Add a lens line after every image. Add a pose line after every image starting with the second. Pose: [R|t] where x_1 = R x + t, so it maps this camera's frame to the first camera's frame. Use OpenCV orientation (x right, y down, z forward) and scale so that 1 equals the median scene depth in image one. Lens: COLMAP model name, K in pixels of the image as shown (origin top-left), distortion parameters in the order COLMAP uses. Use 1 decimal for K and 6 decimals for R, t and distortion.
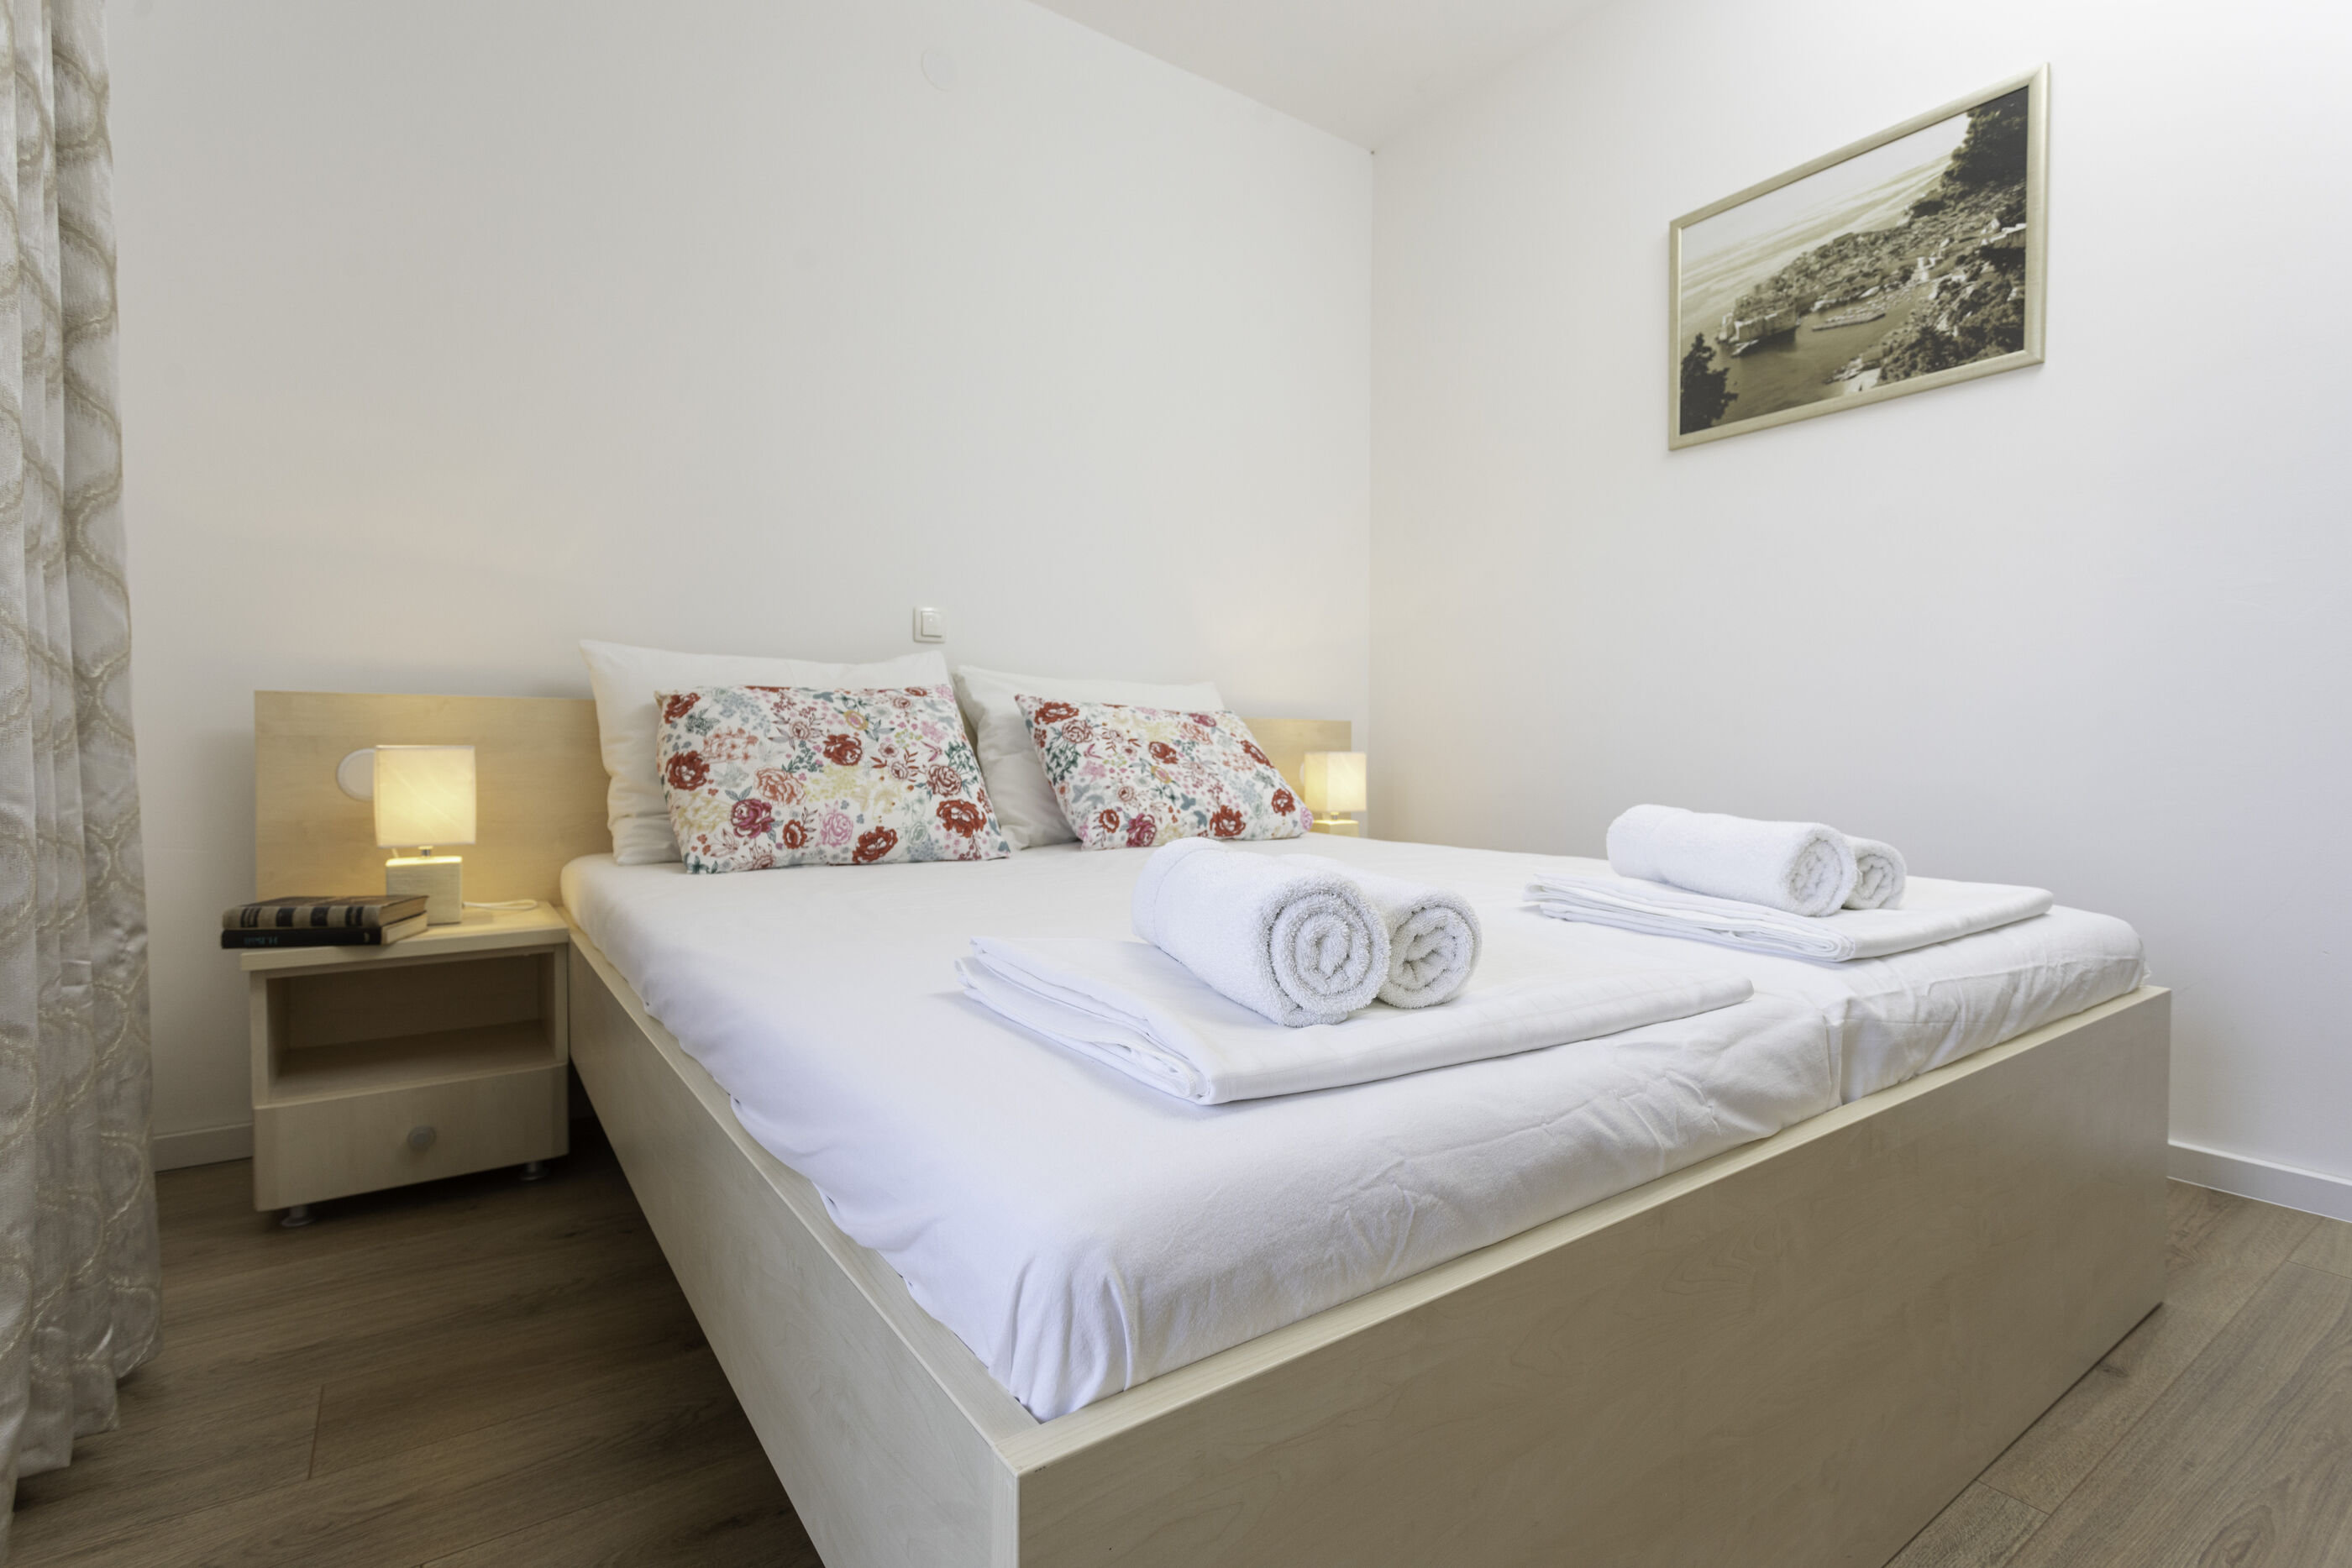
lens RADIAL K [[1100.9, 0, 1179.6], [0, 1100.9, 780.8], [0, 0, 1]] dist [-0.002211, 0.003032]
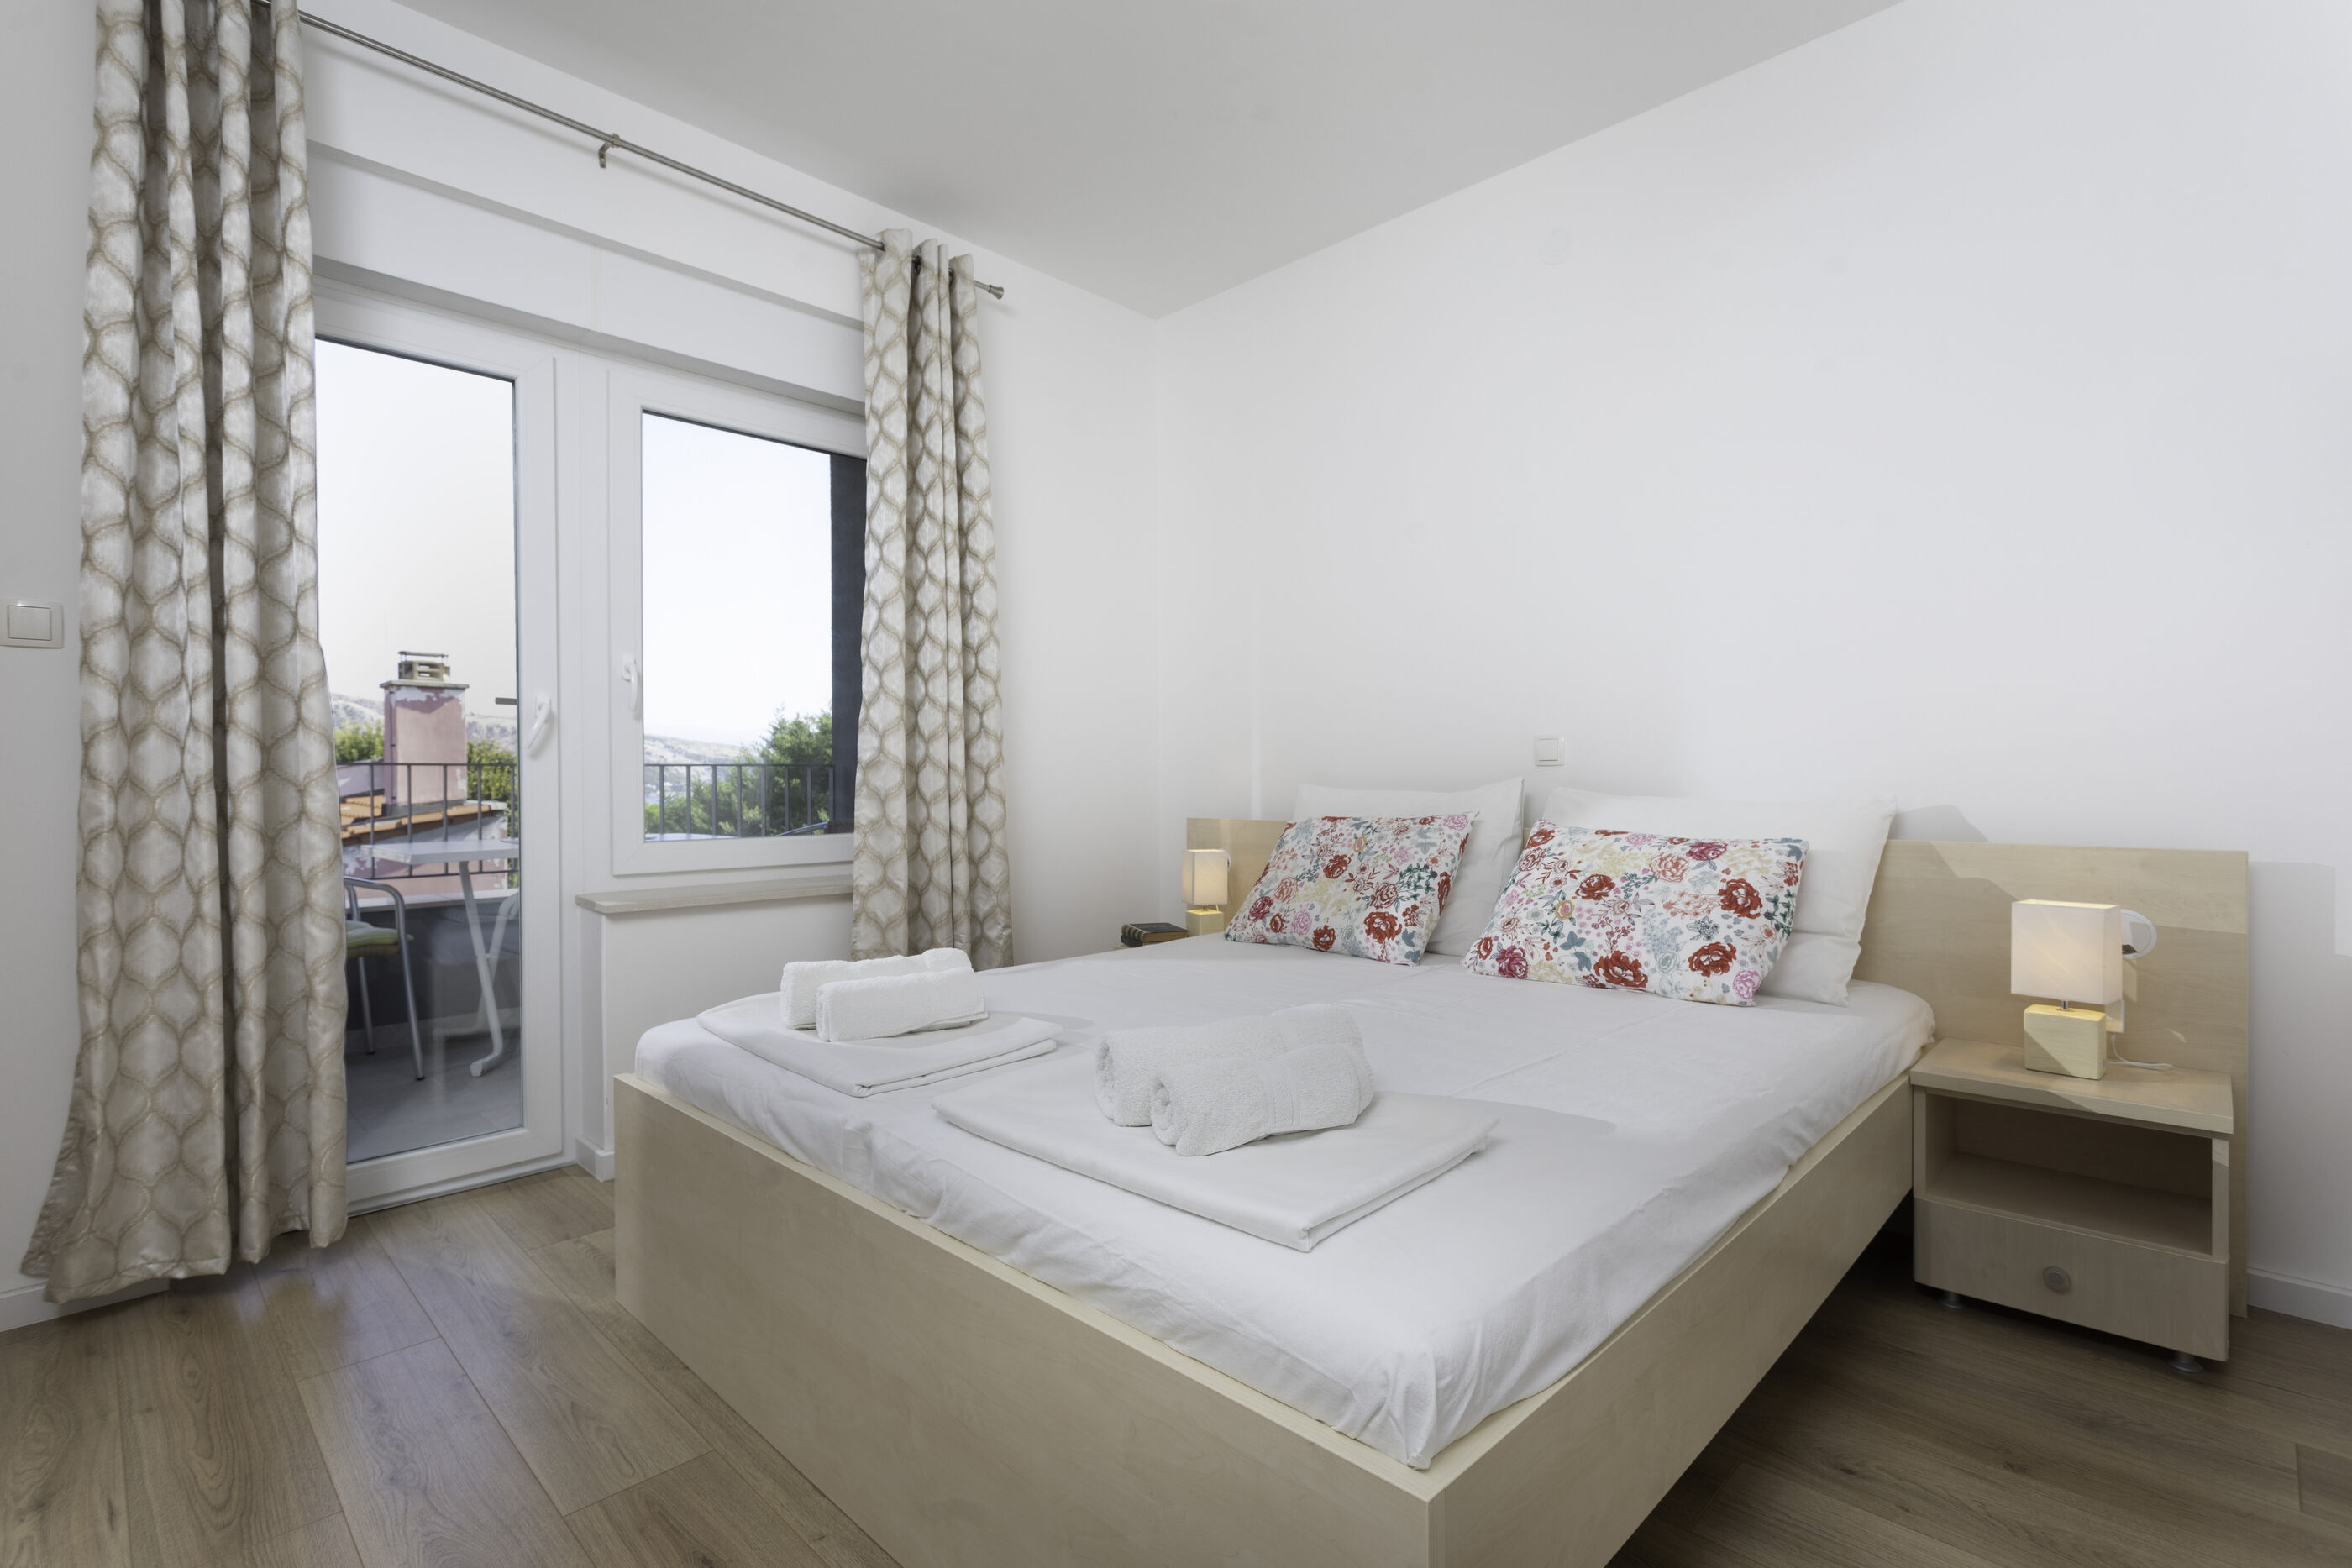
lens RADIAL K [[1100.9, 0, 1176.8], [0, 1100.9, 787.4], [0, 0, 1]] dist [-0.002211, 0.003032]
pose [[0.173459, 0.000477, -0.984841, 0.955630], [-0.024686, 0.999688, -0.003864, -0.110059], [0.984532, 0.024982, 0.173416, 0.526033]]
